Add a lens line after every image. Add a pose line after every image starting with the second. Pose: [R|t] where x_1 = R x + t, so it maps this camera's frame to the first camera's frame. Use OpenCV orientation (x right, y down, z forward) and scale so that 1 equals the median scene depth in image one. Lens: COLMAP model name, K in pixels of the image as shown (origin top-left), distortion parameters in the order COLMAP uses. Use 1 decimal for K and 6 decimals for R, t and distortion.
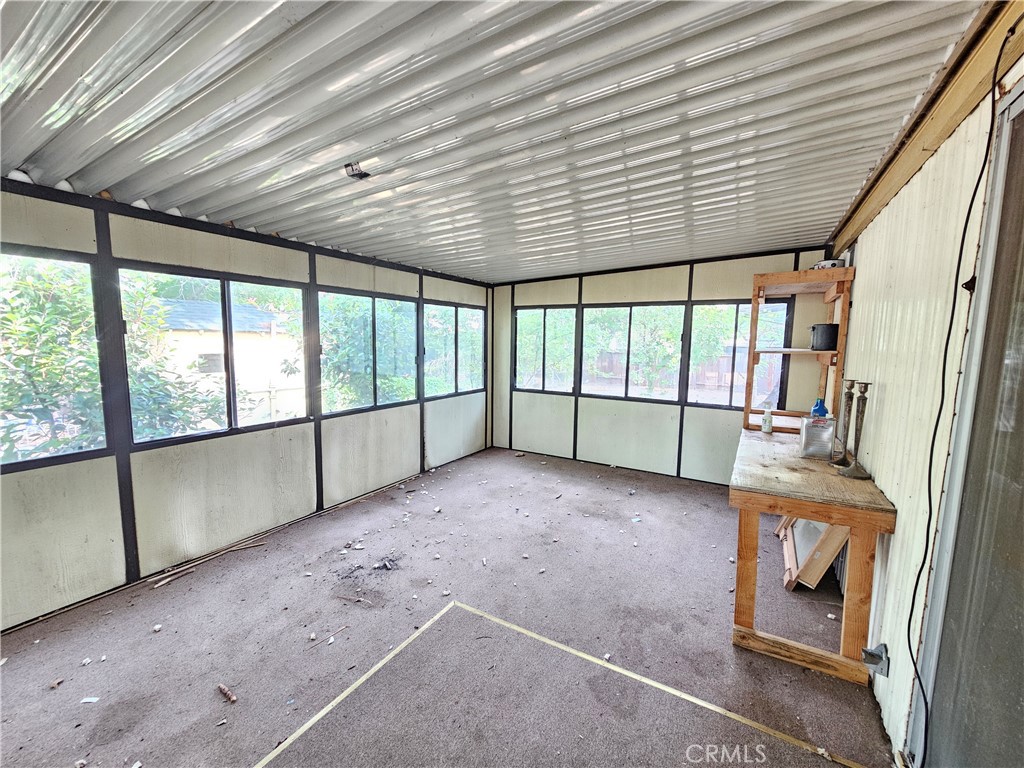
lens RADIAL K [[417.4, 0, 513.0], [0, 417.4, 385.7], [0, 0, 1]] dist [-0.001971, 0.000548]
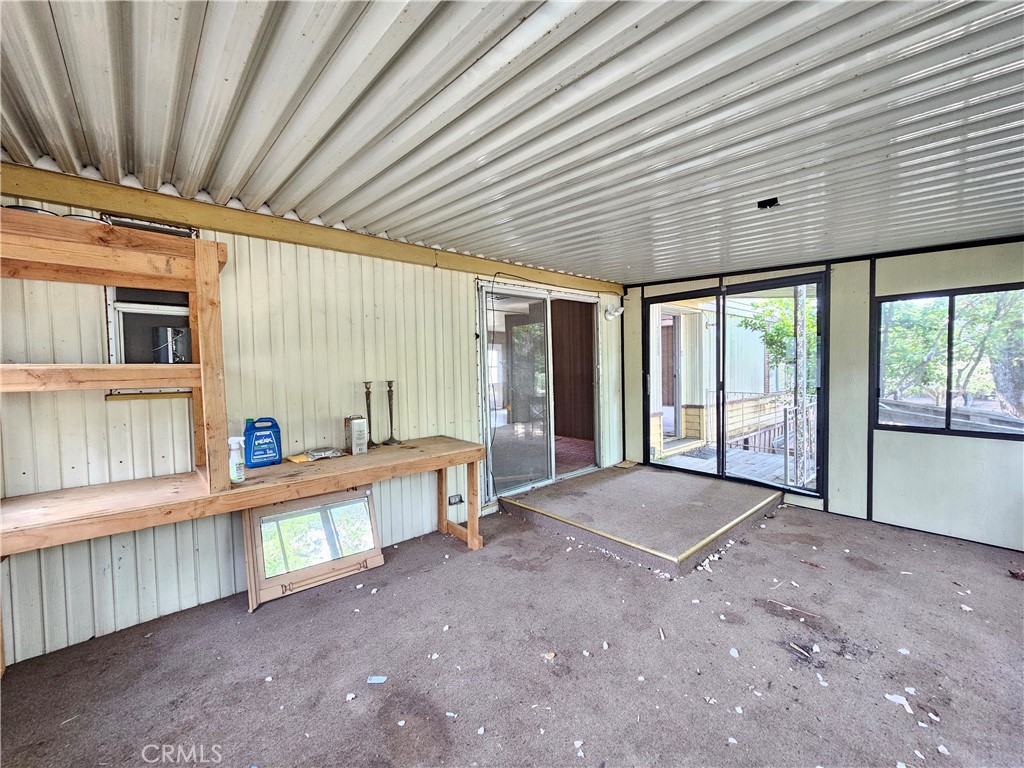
lens RADIAL K [[417.4, 0, 513.0], [0, 417.4, 385.7], [0, 0, 1]] dist [-0.001971, 0.000548]
pose [[-0.950566, -0.016345, 0.310093, -0.042641], [0.033809, 0.987230, 0.155674, -0.173566], [-0.308677, 0.158462, -0.937874, 1.924598]]
